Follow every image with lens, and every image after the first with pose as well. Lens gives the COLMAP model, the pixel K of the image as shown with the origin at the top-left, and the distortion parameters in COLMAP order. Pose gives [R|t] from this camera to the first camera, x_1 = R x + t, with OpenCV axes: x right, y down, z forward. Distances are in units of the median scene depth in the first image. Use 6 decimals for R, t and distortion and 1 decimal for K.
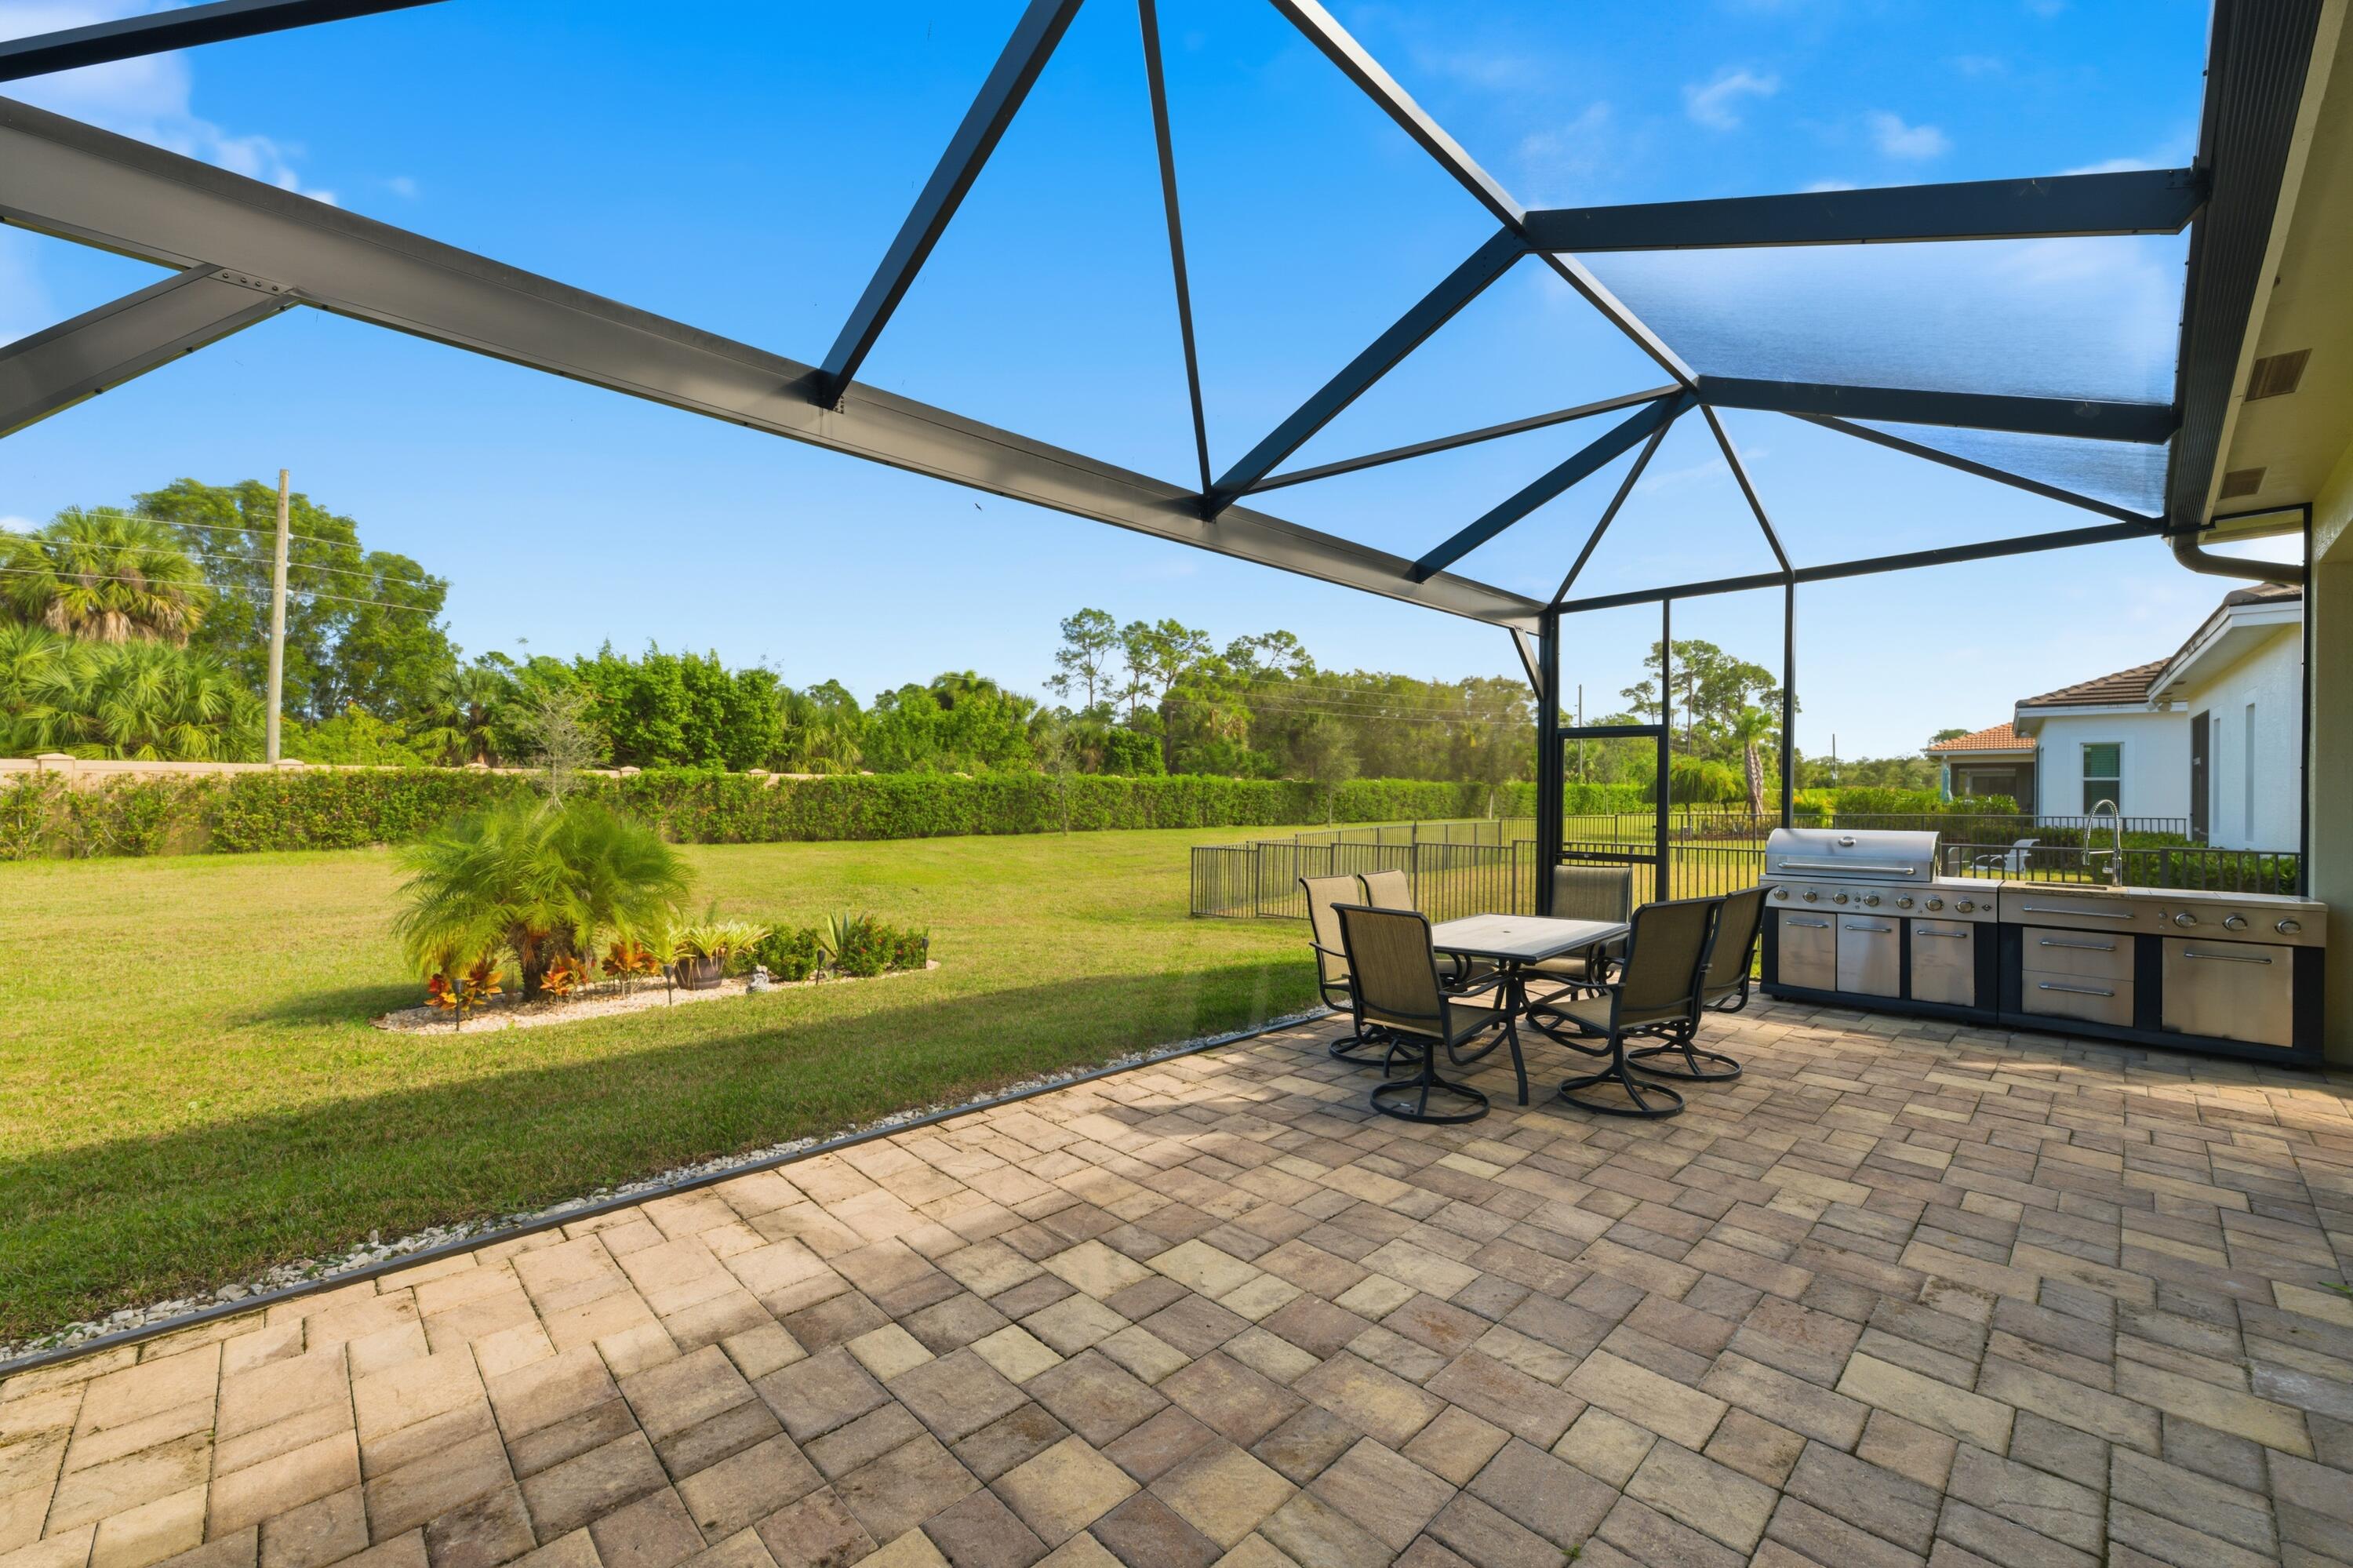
lens RADIAL K [[931.1, 0, 1173.6], [0, 931.1, 794.4], [0, 0, 1]] dist [0.003229, 0.000576]
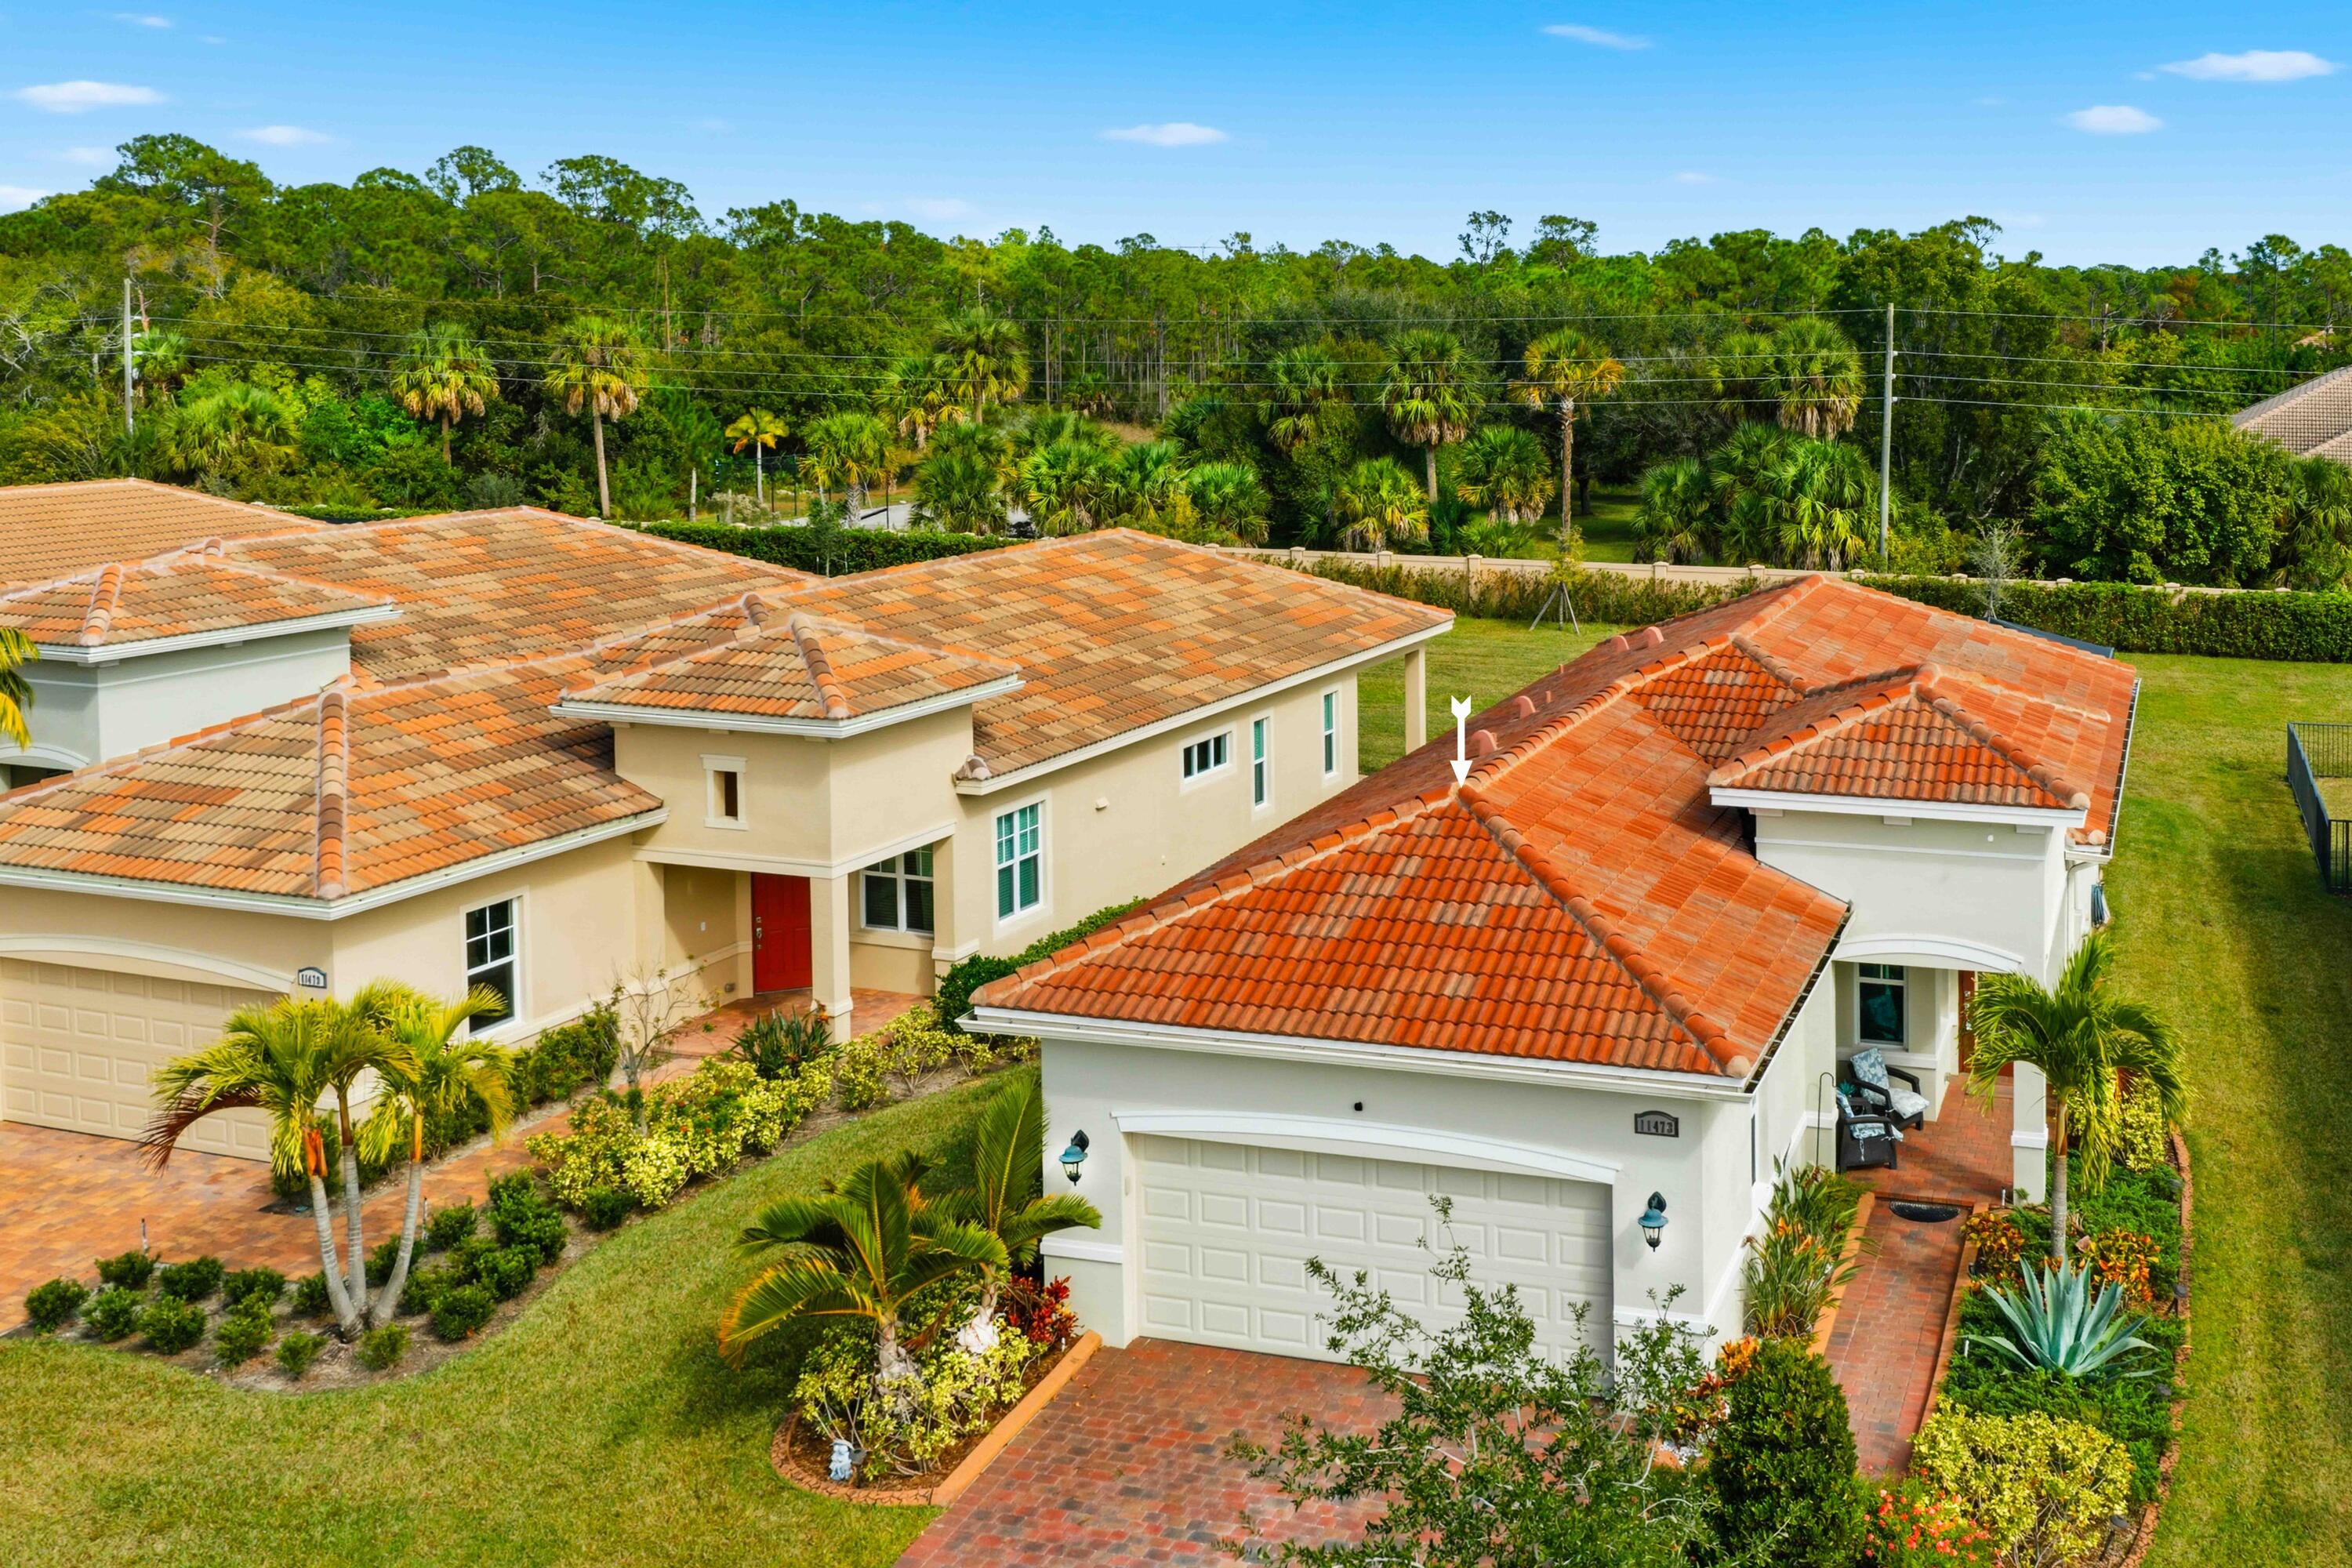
lens RADIAL K [[2333.1, 0, 1515.5], [0, 2333.1, 436.5], [0, 0, 1]] dist [0.008929, -0.010972]
pose [[0.504760, 0.041309, -0.862271, 1.440051], [-0.001282, 0.998889, 0.047104, -0.312216], [0.863259, -0.022671, 0.504253, -0.971581]]
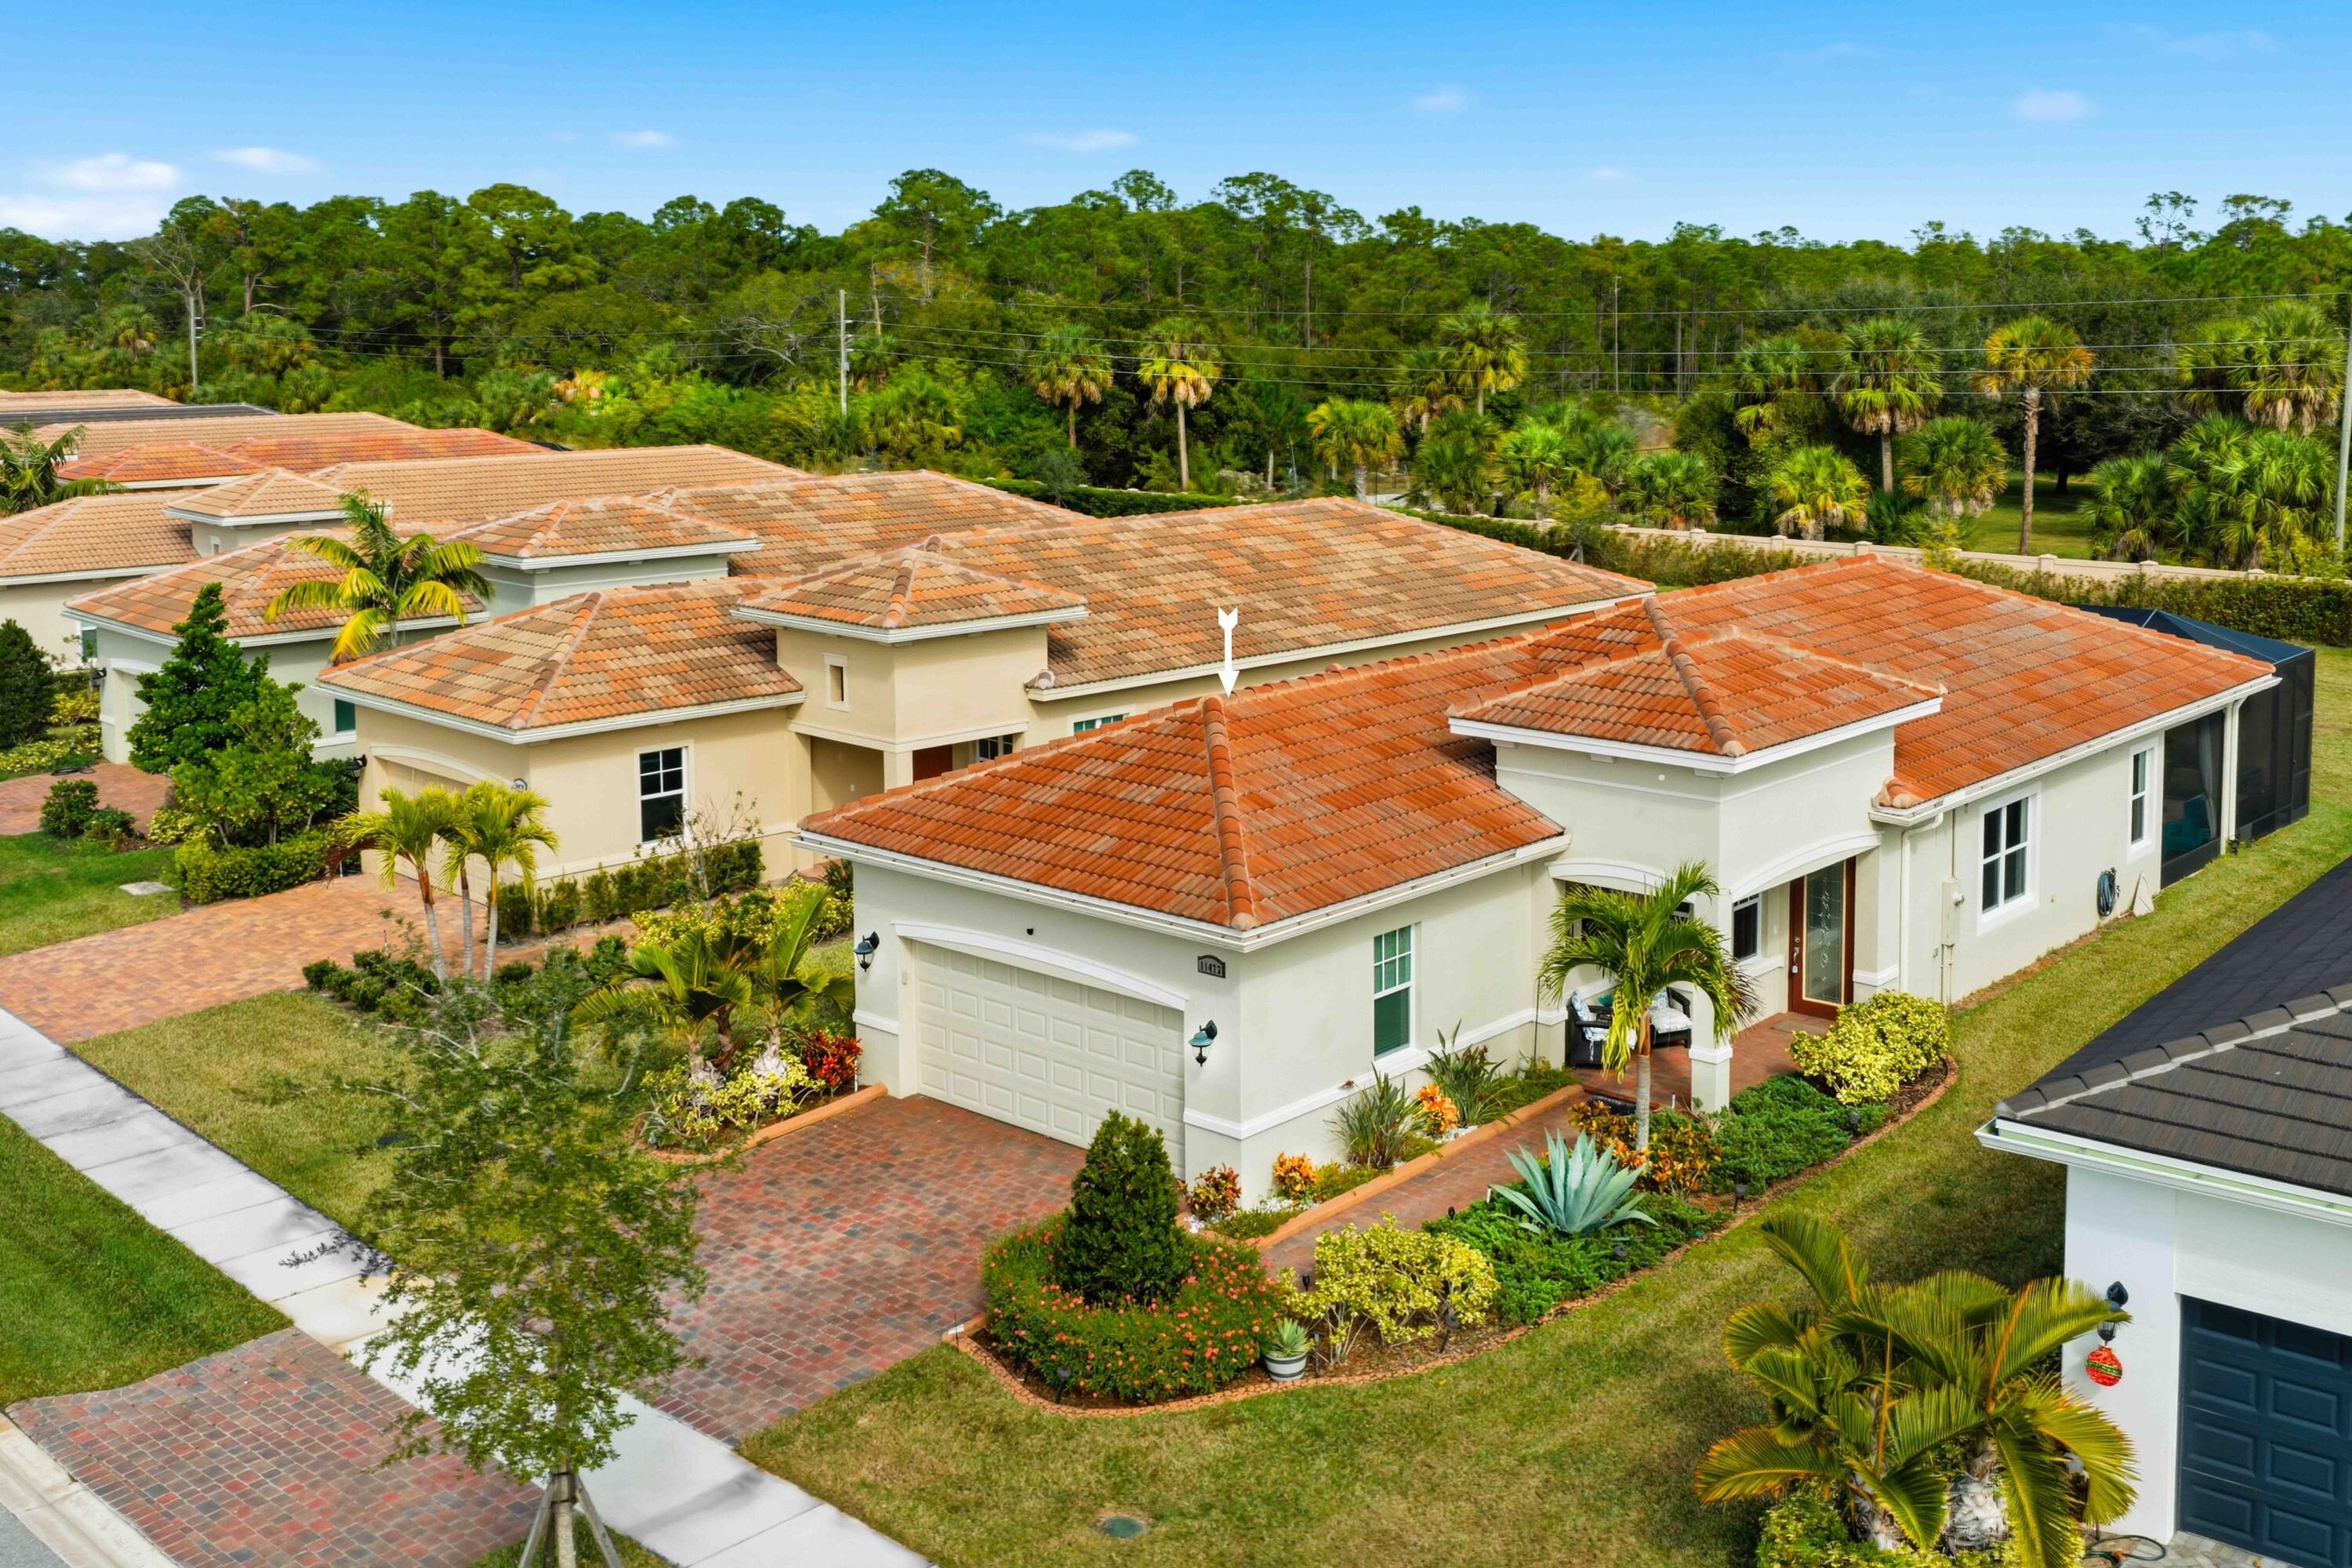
lens RADIAL K [[2278.5, 0, 1170.1], [0, 2278.5, 558.5], [0, 0, 1]] dist [0.017552, -0.048411]
pose [[0.065485, 0.100490, -0.992781, 1.714886], [0.009732, 0.994805, 0.101337, -0.307340], [0.997806, -0.016297, 0.064167, -0.611812]]
